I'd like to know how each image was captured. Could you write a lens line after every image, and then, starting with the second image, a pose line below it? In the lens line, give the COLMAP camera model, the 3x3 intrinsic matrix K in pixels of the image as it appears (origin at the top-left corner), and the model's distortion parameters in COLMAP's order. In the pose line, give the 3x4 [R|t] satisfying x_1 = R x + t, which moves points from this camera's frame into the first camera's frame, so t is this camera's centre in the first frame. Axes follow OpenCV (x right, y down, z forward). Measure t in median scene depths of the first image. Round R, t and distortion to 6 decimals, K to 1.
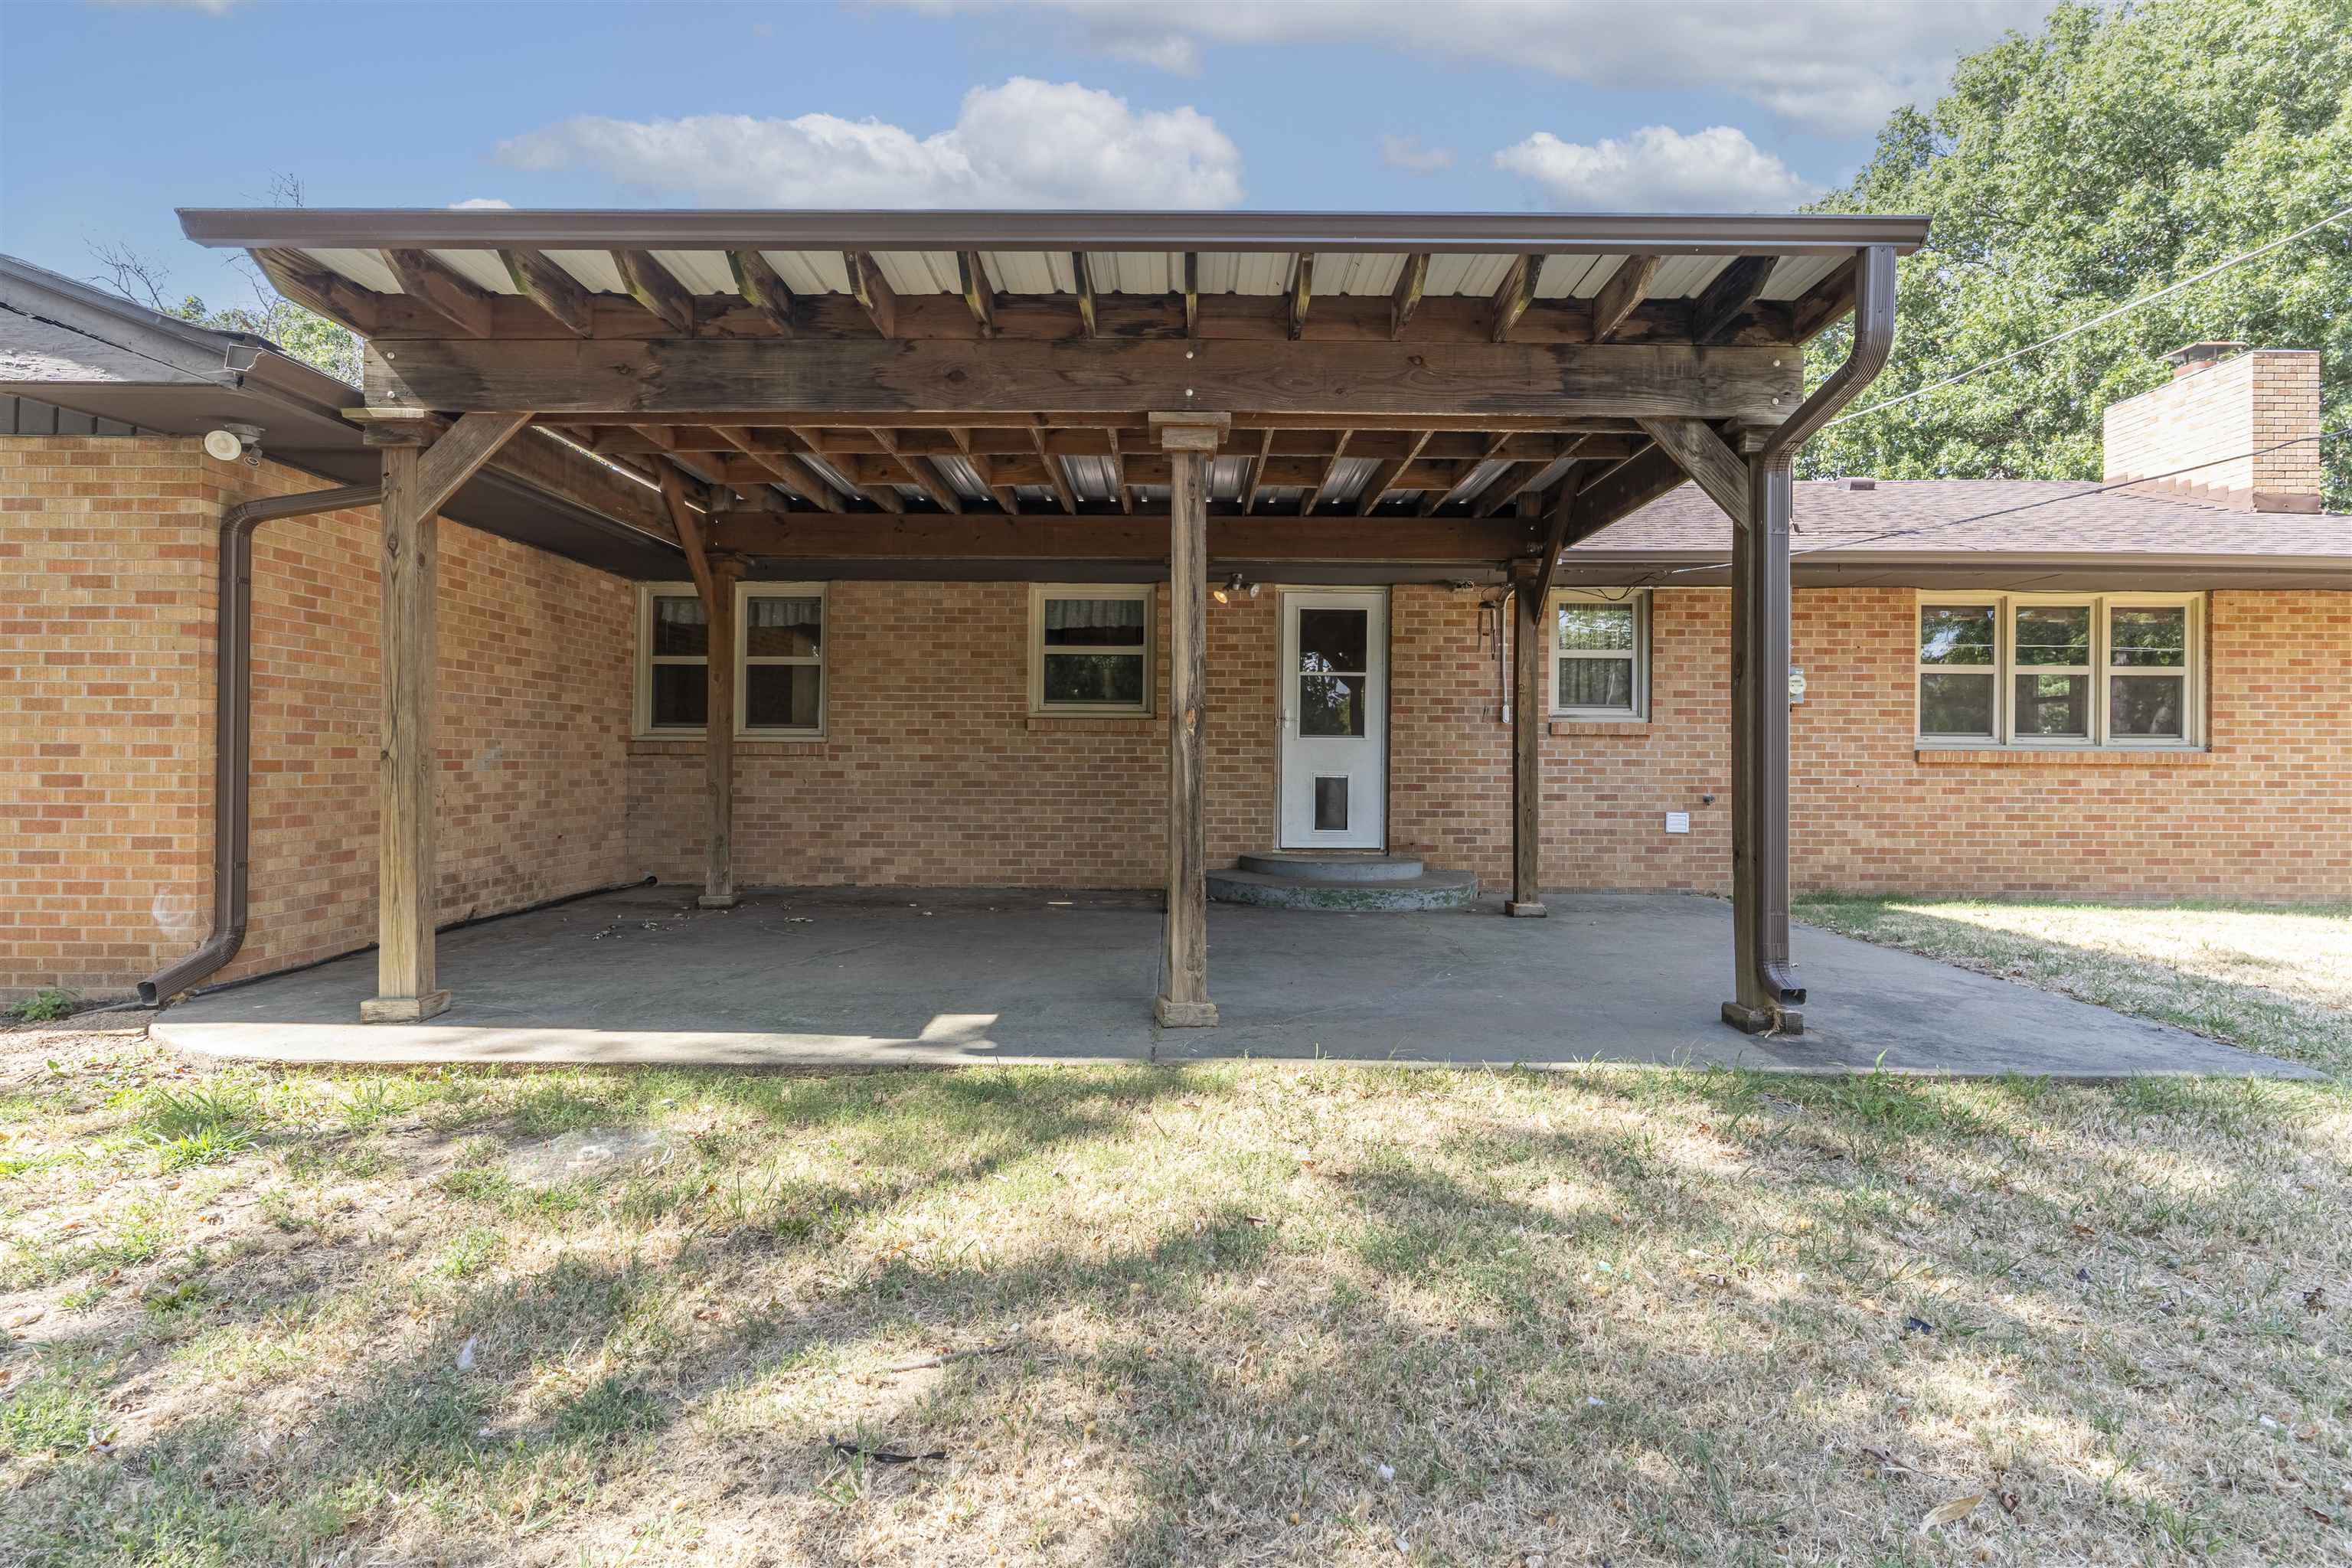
lens RADIAL K [[1136.3, 0, 1170.1], [0, 1136.3, 757.9], [0, 0, 1]] dist [0.001923, -0.000026]
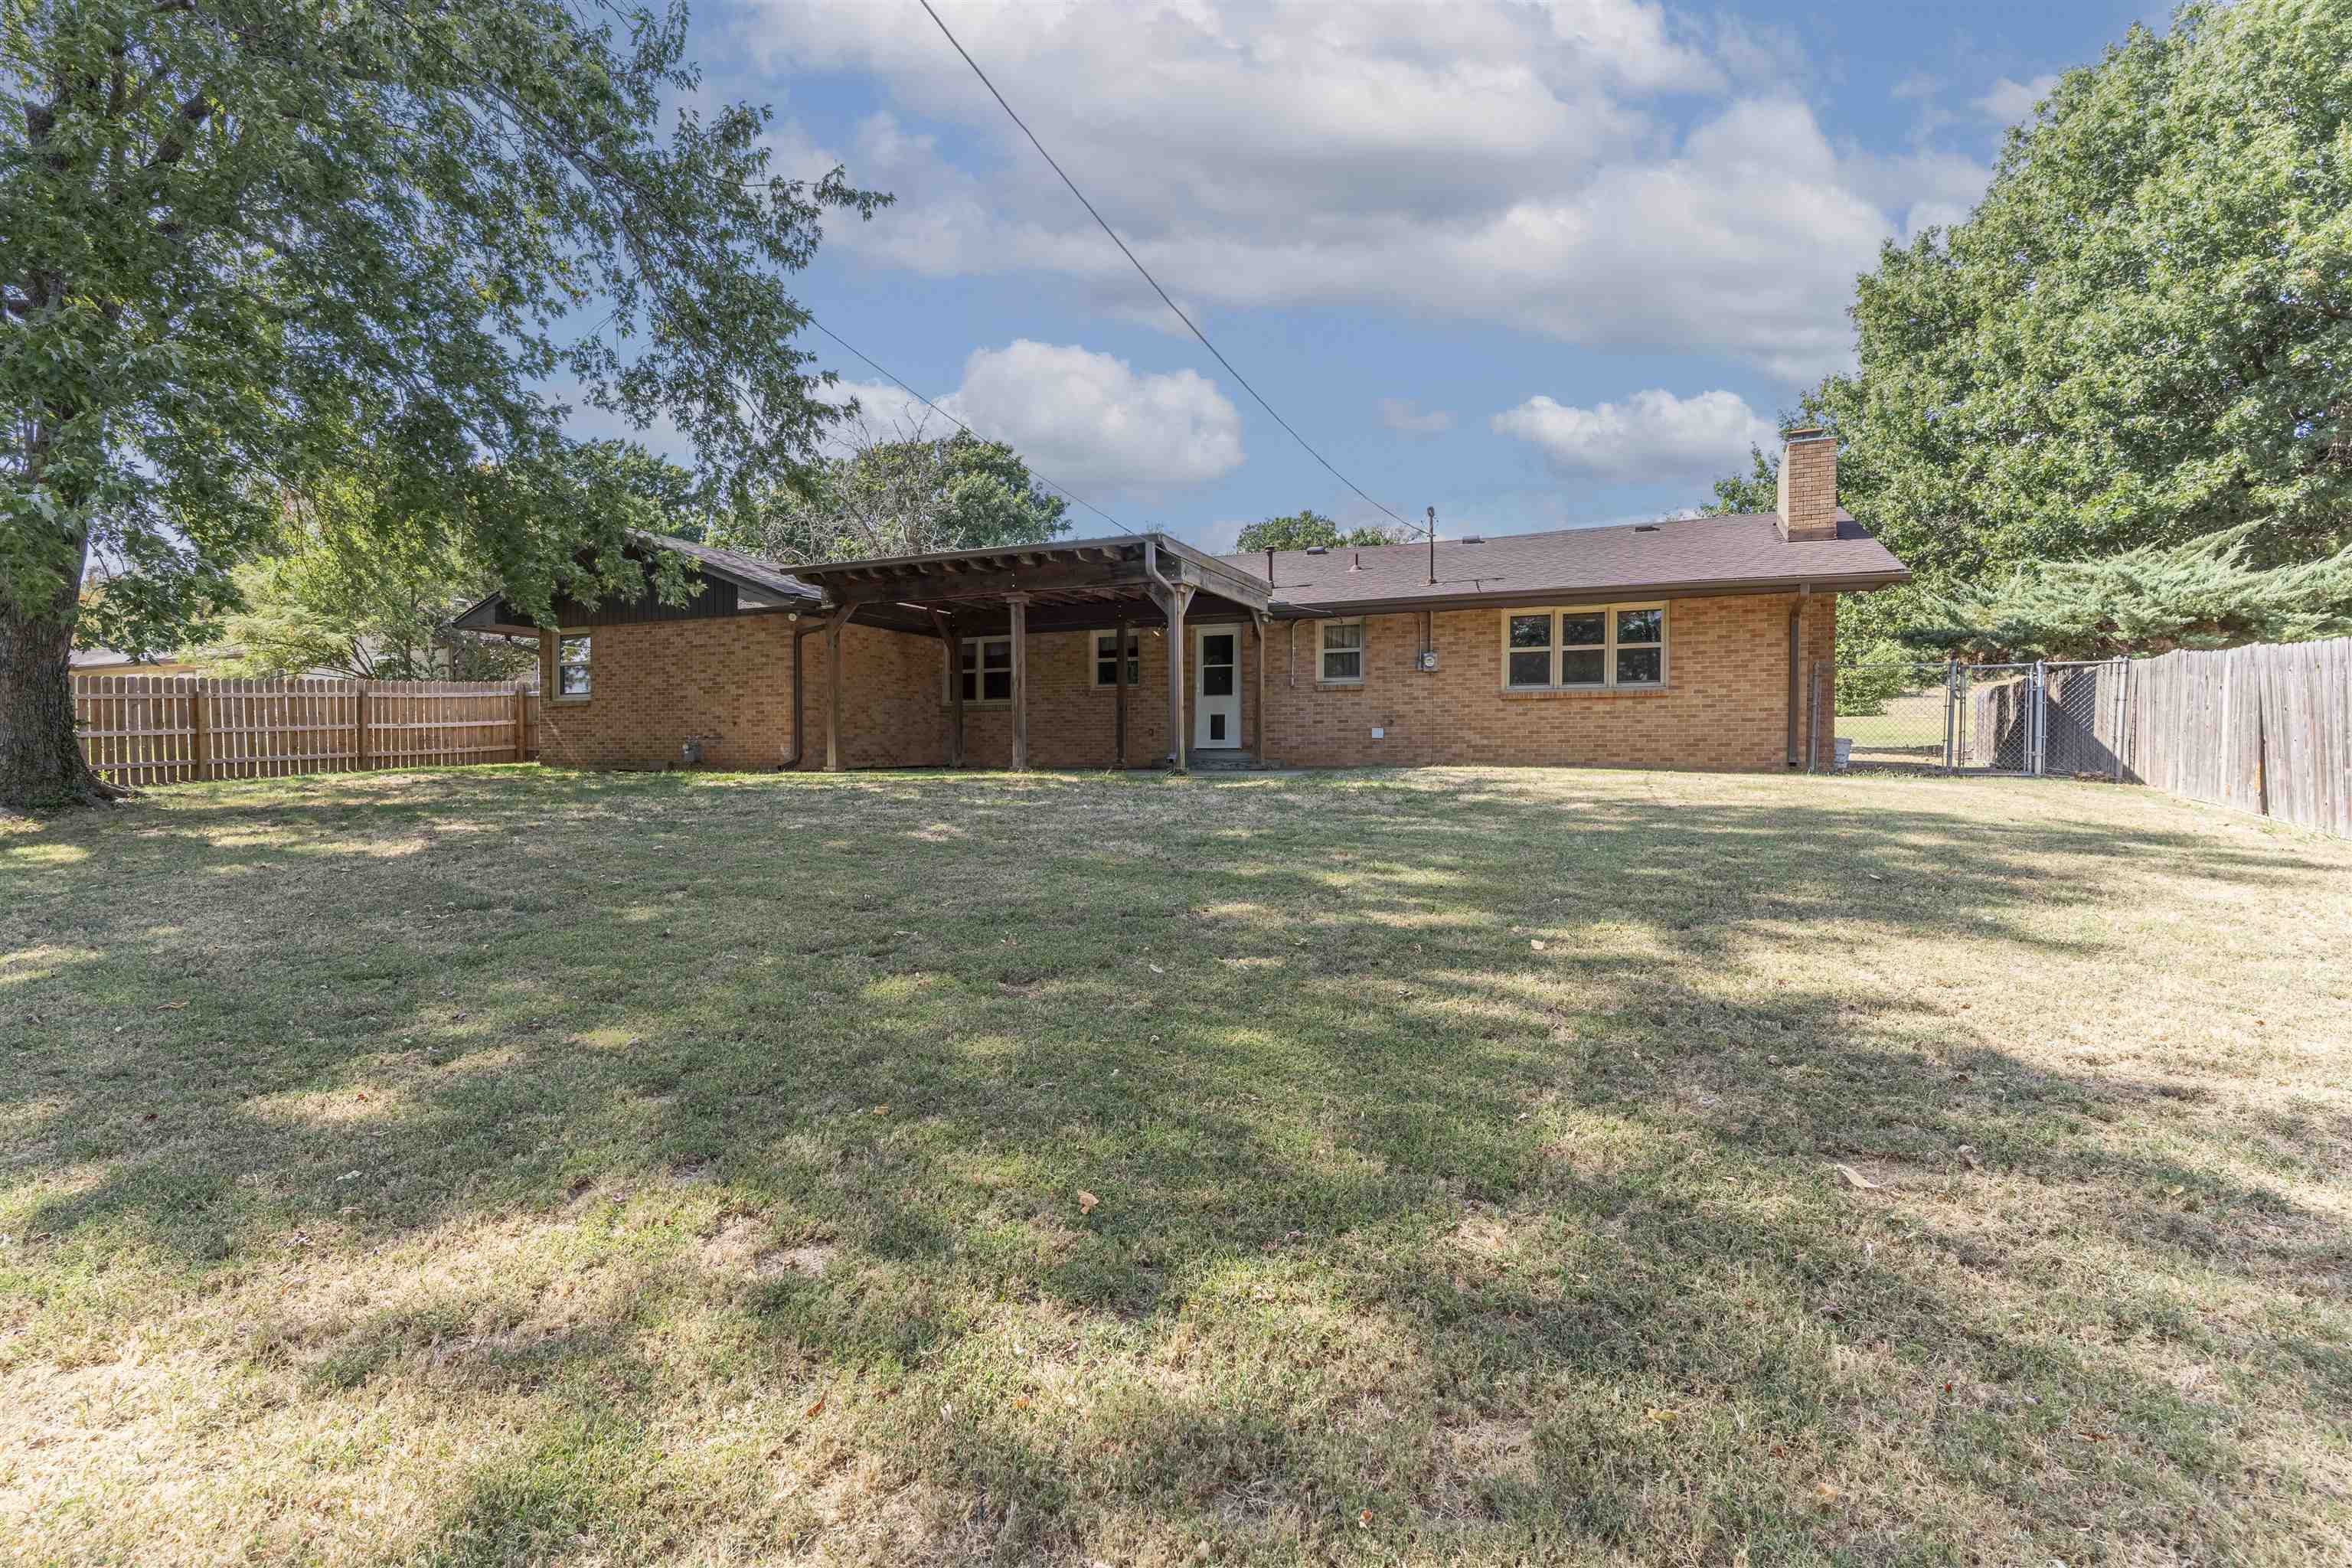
lens RADIAL K [[1110.1, 0, 1165.4], [0, 1110.1, 782.1], [0, 0, 1]] dist [-0.002684, 0.001338]
pose [[0.915589, -0.000192, -0.402116, 0.885635], [0.008586, 0.999781, 0.019074, 0.102042], [0.402024, -0.020916, 0.915390, -0.934018]]
